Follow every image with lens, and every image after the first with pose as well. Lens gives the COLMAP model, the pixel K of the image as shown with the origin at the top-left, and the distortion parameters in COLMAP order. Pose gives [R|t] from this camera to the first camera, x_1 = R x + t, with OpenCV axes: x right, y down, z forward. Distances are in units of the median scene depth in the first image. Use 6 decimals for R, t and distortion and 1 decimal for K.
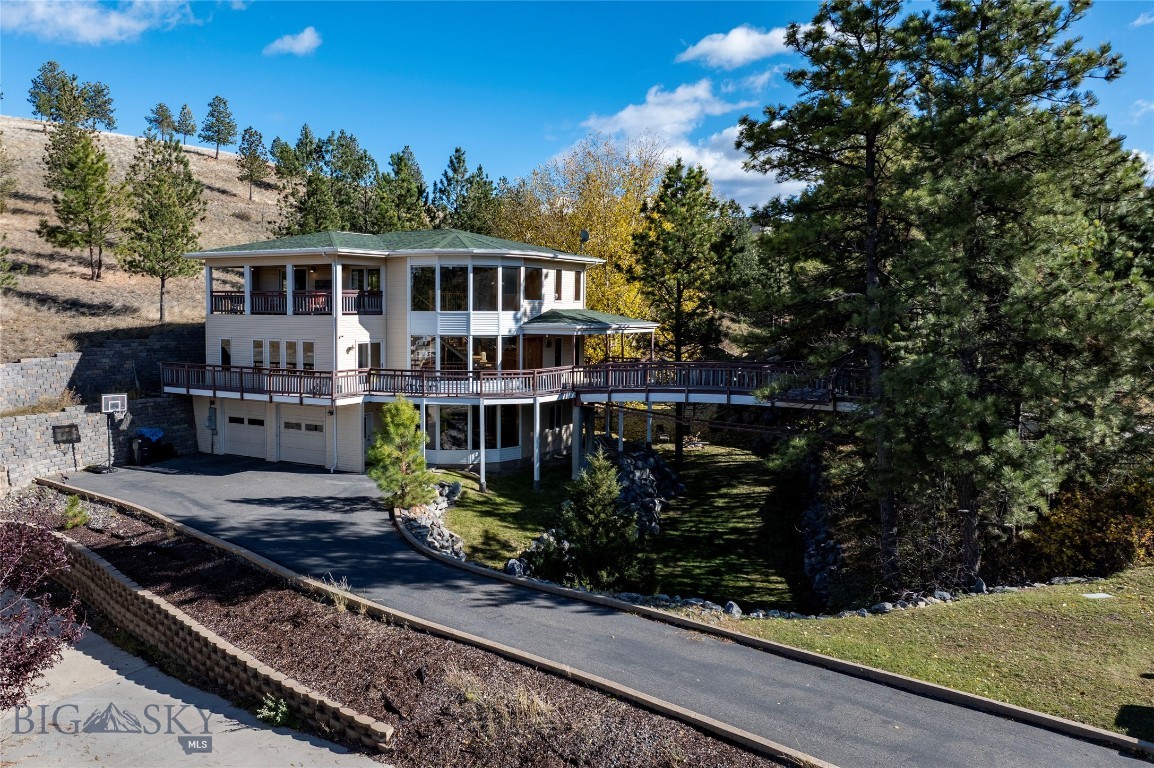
lens RADIAL K [[949.4, 0, 598.8], [0, 949.4, 387.7], [0, 0, 1]] dist [0.002087, 0.002549]
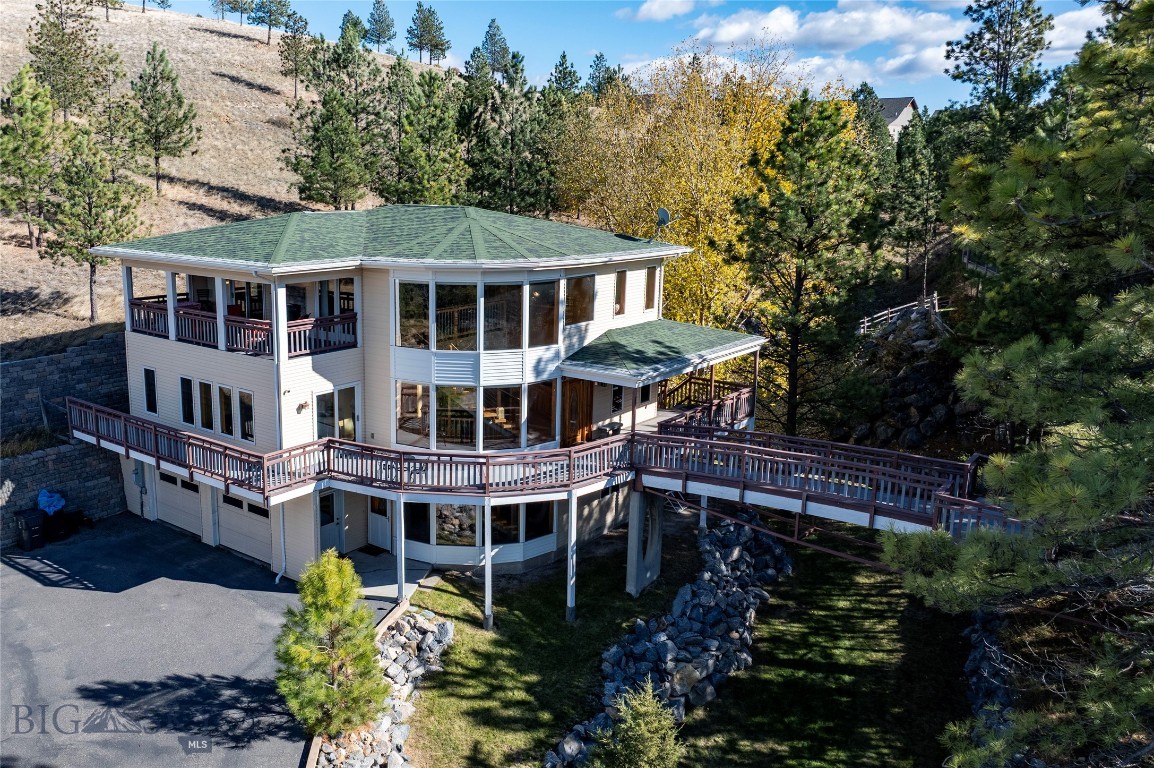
lens RADIAL K [[984.3, 0, 573.8], [0, 984.3, 379.4], [0, 0, 1]] dist [-0.008157, -0.002905]
pose [[0.990990, 0.043018, -0.126838, 0.018716], [-0.028056, 0.992680, 0.117474, -0.140004], [0.130963, -0.112857, 0.984943, 0.311747]]
